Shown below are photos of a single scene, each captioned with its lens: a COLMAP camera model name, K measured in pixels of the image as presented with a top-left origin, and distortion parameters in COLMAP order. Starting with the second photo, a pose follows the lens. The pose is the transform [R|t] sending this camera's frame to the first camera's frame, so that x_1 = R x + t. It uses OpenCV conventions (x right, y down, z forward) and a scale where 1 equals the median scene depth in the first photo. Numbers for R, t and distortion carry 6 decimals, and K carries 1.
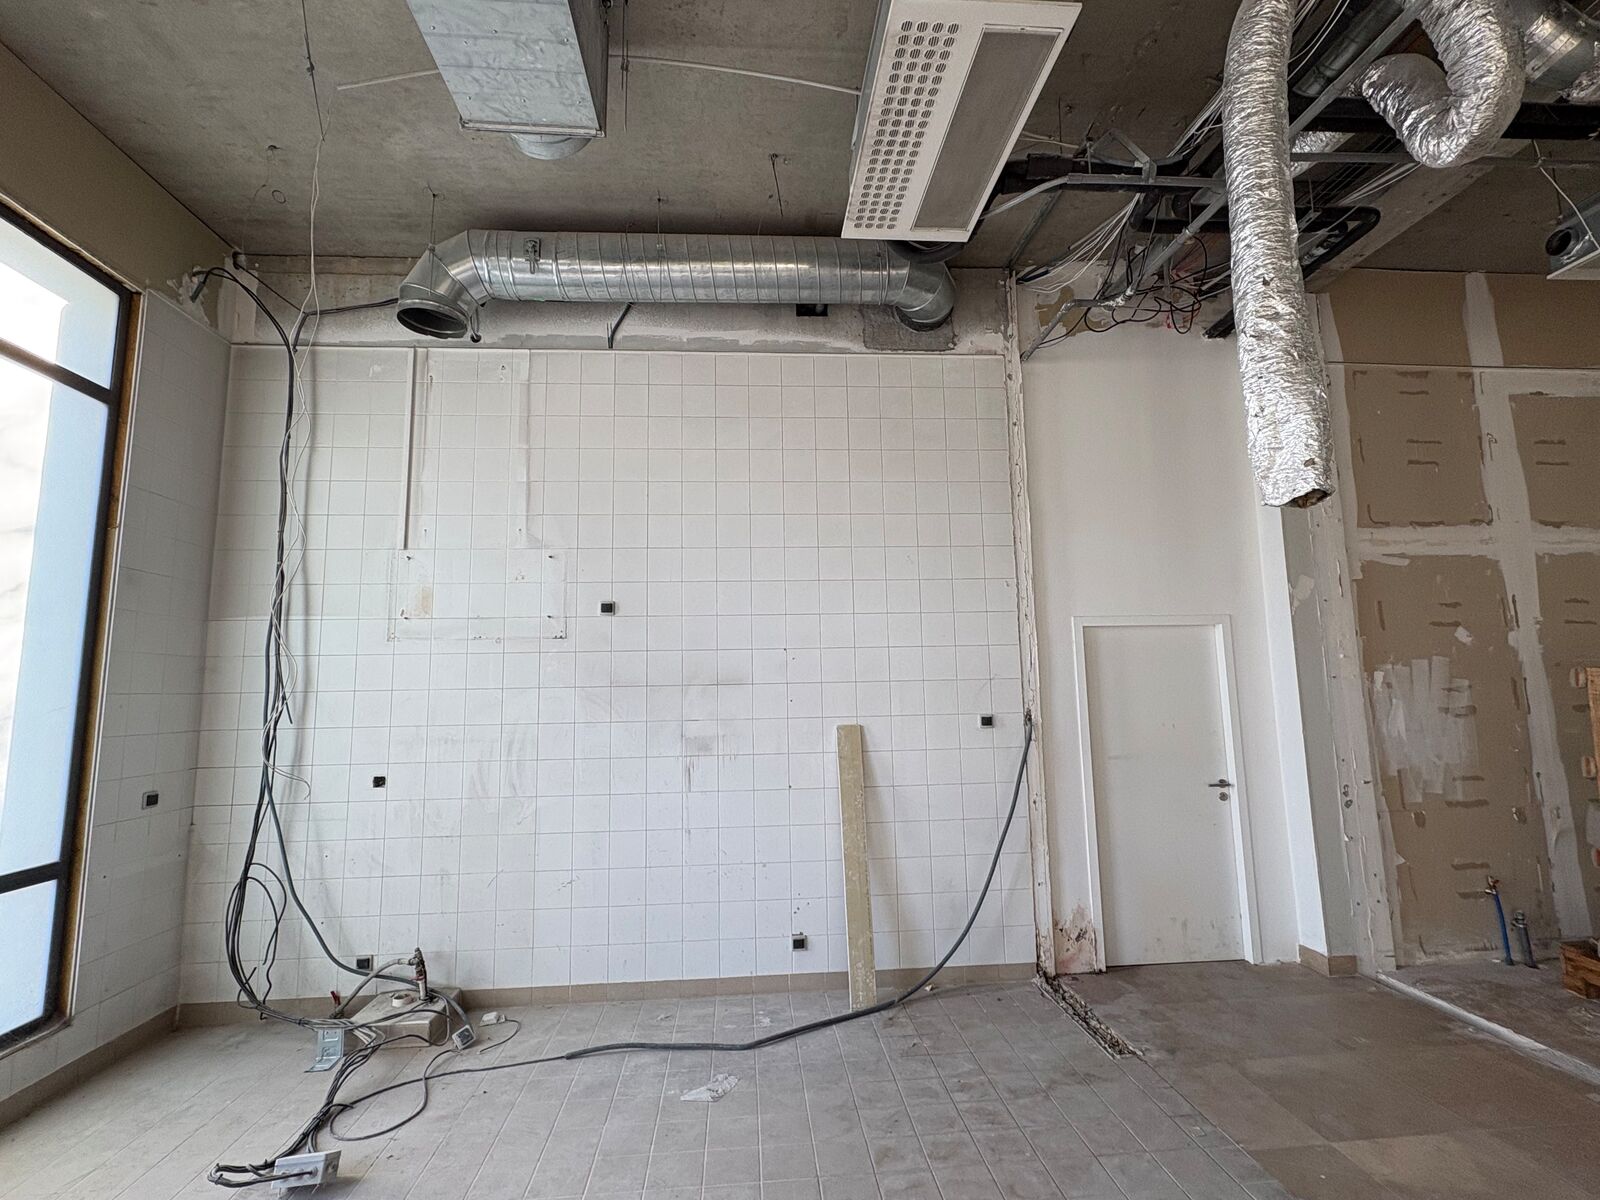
lens RADIAL K [[740.5, 0, 801.6], [0, 740.5, 592.1], [0, 0, 1]] dist [0.000882, -0.000251]
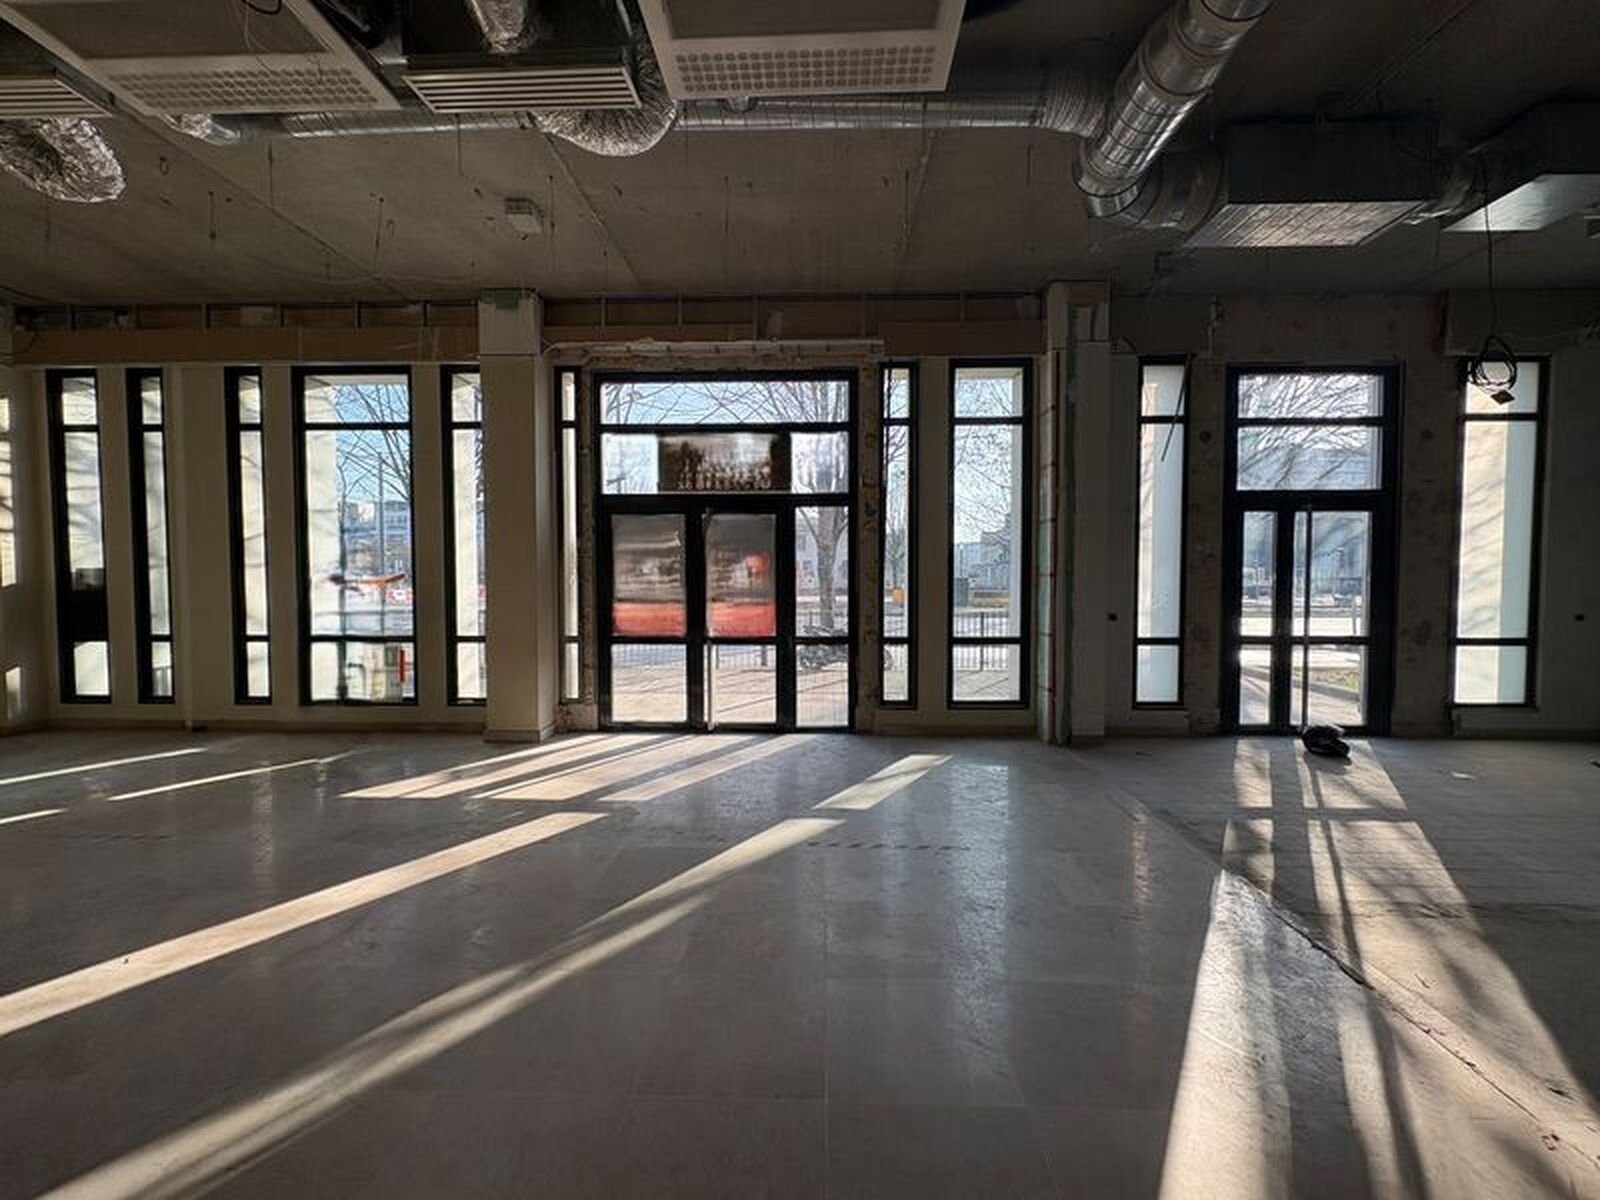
lens RADIAL K [[625.7, 0, 811.1], [0, 625.7, 602.3], [0, 0, 1]] dist [-0.002235, -0.000452]
pose [[-0.119642, 0.056418, -0.991213, 0.875814], [0.131430, 0.990497, 0.040514, -0.080621], [0.984079, -0.125428, -0.125920, -0.688169]]
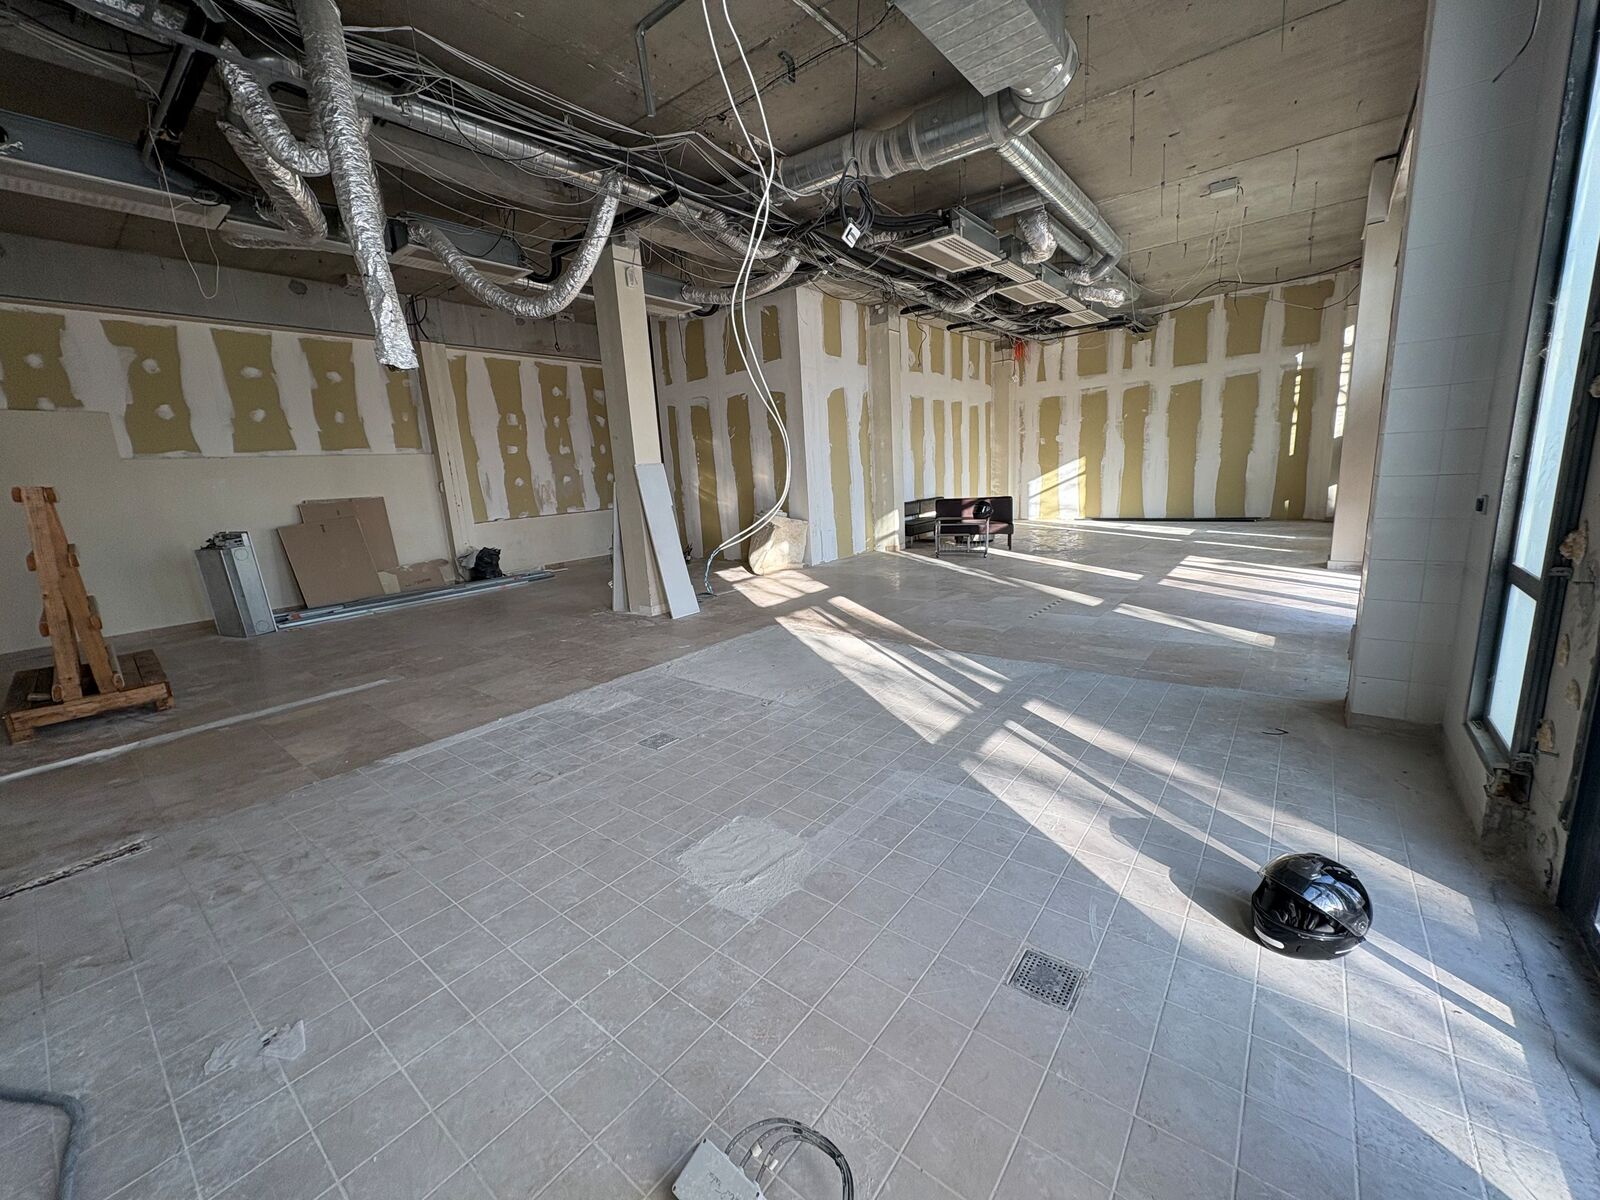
lens RADIAL K [[629.3, 0, 801.2], [0, 629.3, 597.8], [0, 0, 1]] dist [-0.000191, -0.000177]
pose [[-0.722559, -0.077183, 0.686987, -0.625174], [-0.017023, 0.995433, 0.093933, 0.156289], [-0.691100, 0.056177, -0.720573, 0.790836]]
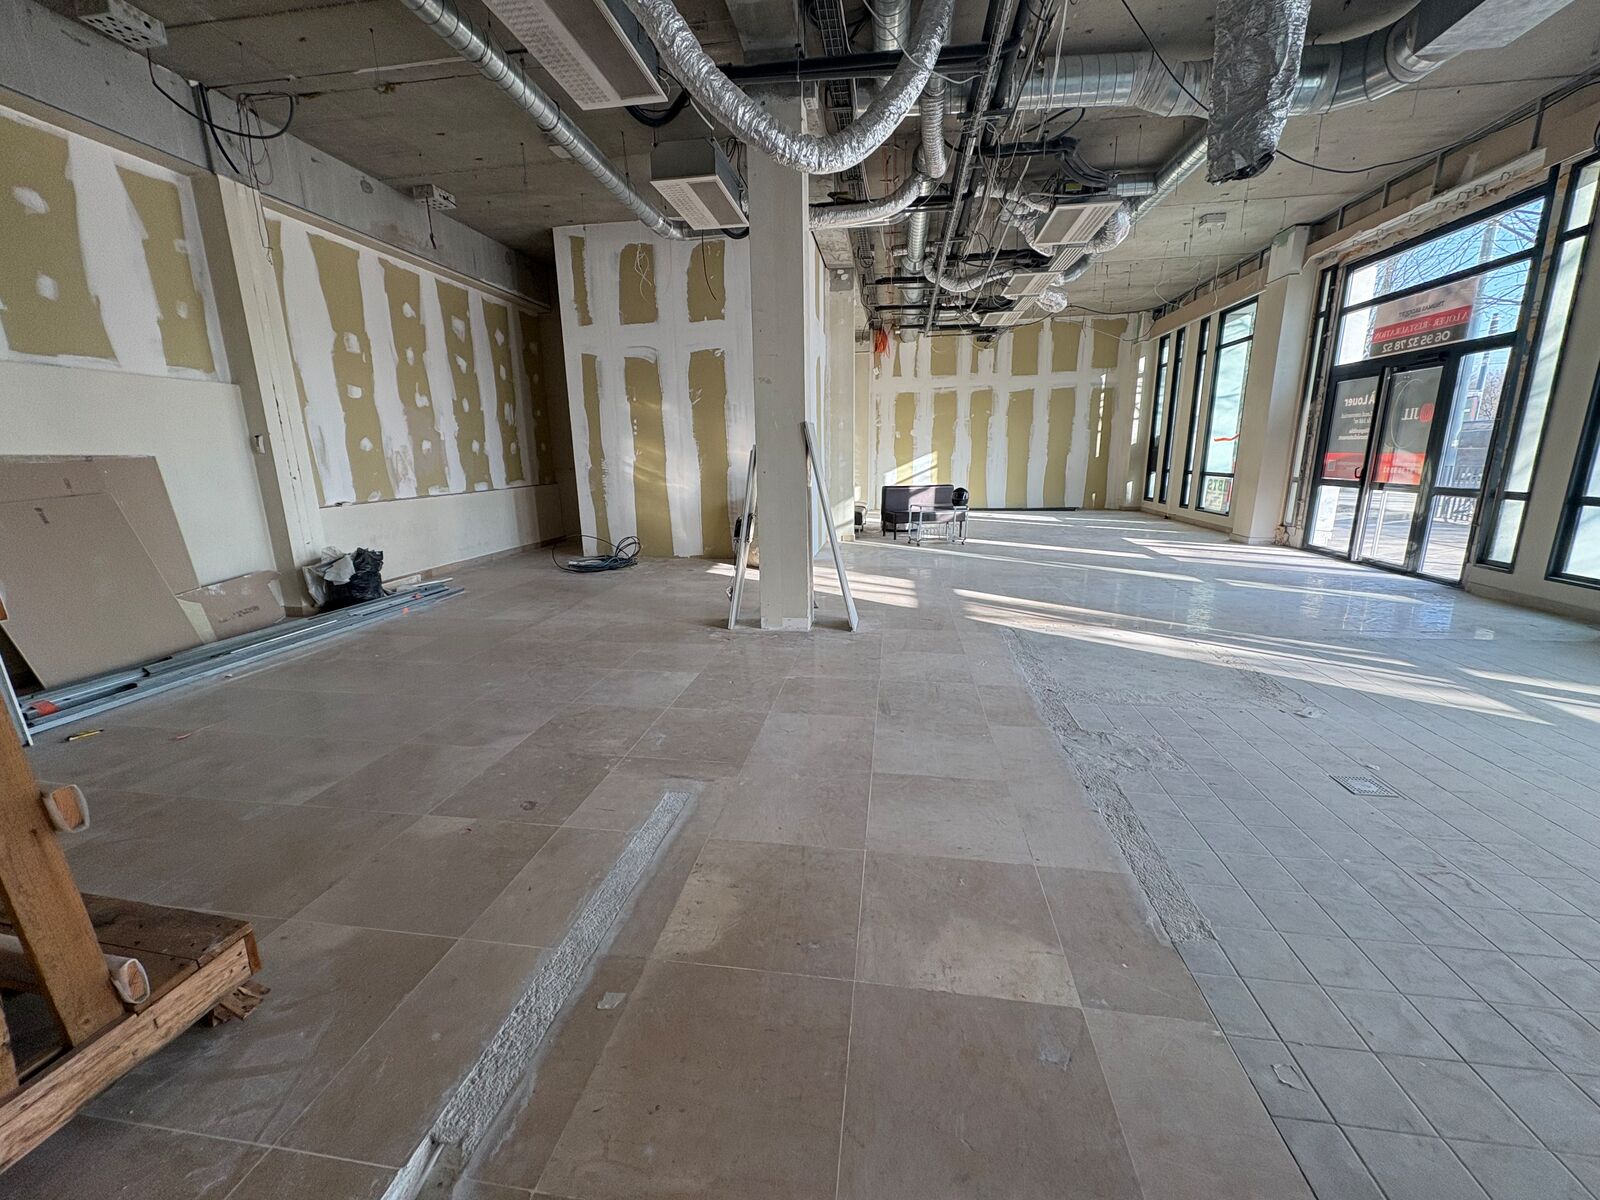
lens RADIAL K [[629.3, 0, 800.4], [0, 629.3, 597.8], [0, 0, 1]] dist [-0.000191, -0.000177]
pose [[-0.971551, -0.020088, 0.235978, 0.550133], [0.002745, 0.995374, 0.096033, 0.187094], [-0.236815, 0.093949, -0.967002, 1.054063]]
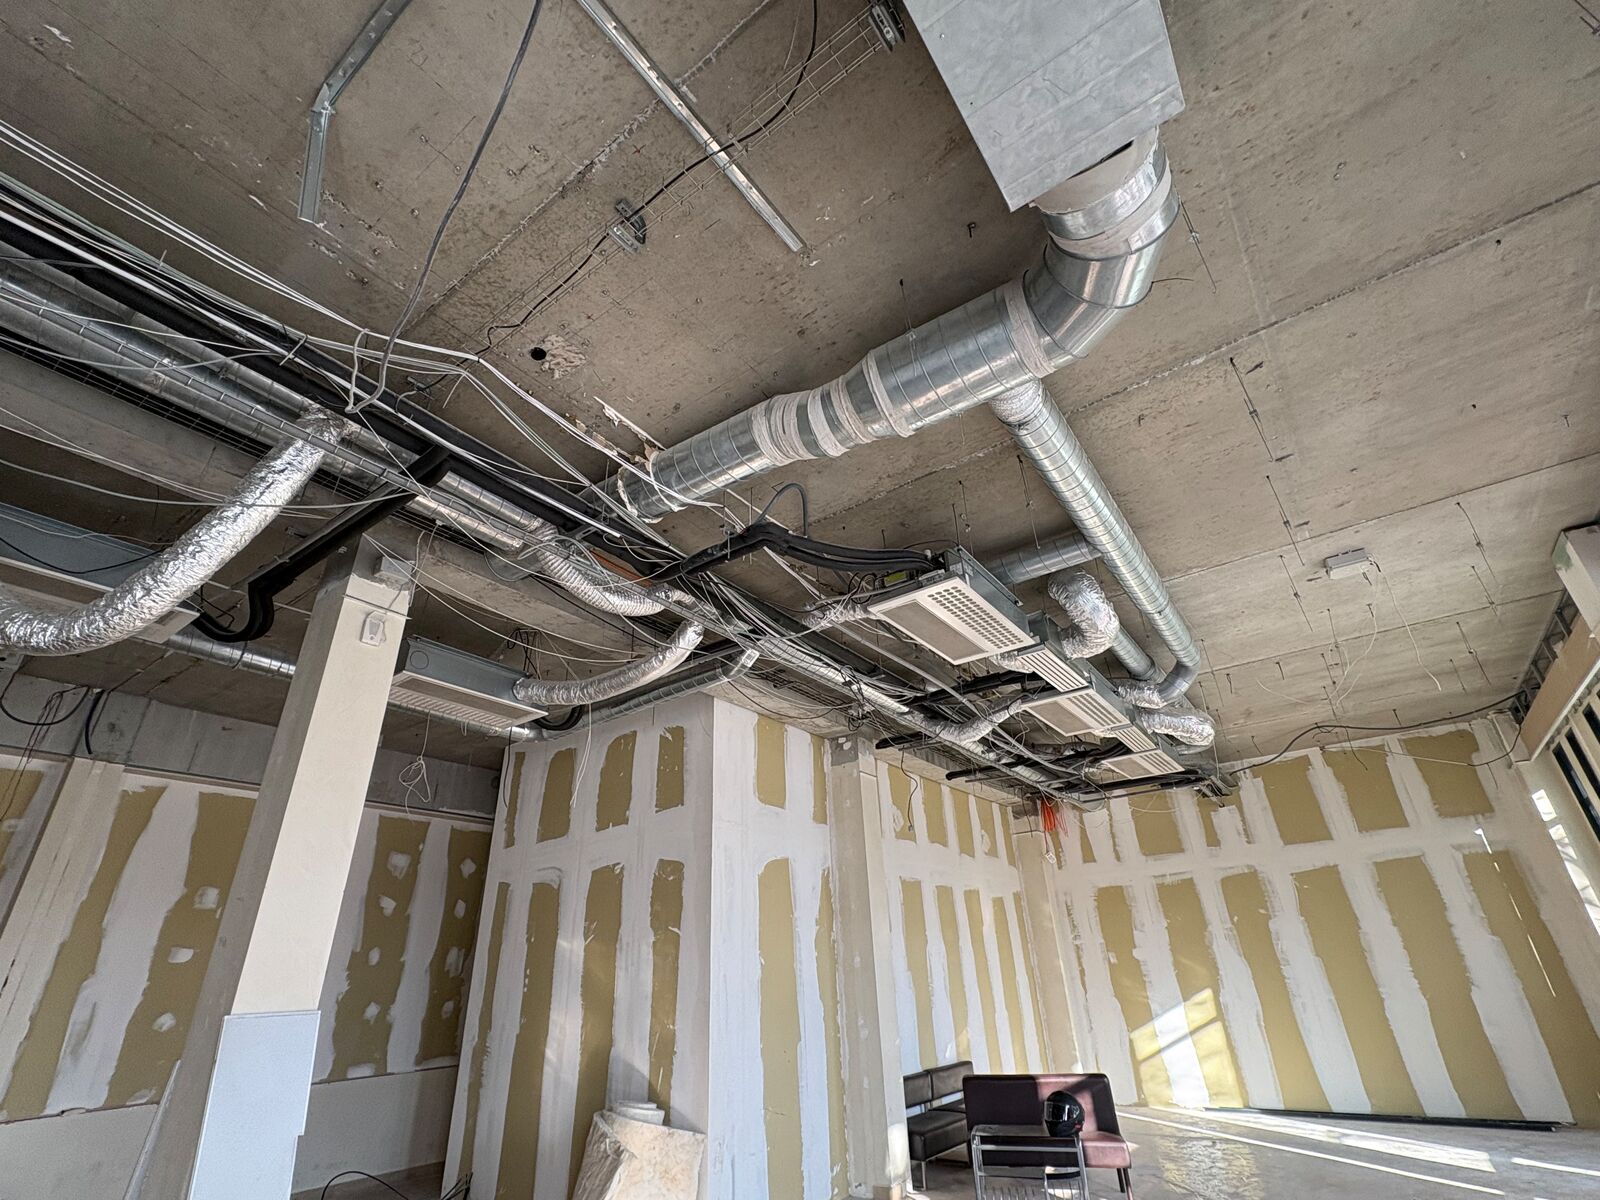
lens RADIAL K [[740.5, 0, 799.0], [0, 740.5, 600.6], [0, 0, 1]] dist [0.000882, -0.000251]
pose [[-0.751534, 0.342190, 0.564006, -0.194396], [-0.033214, 0.834239, -0.550401, 0.018073], [-0.658858, -0.432378, -0.615593, 0.168591]]
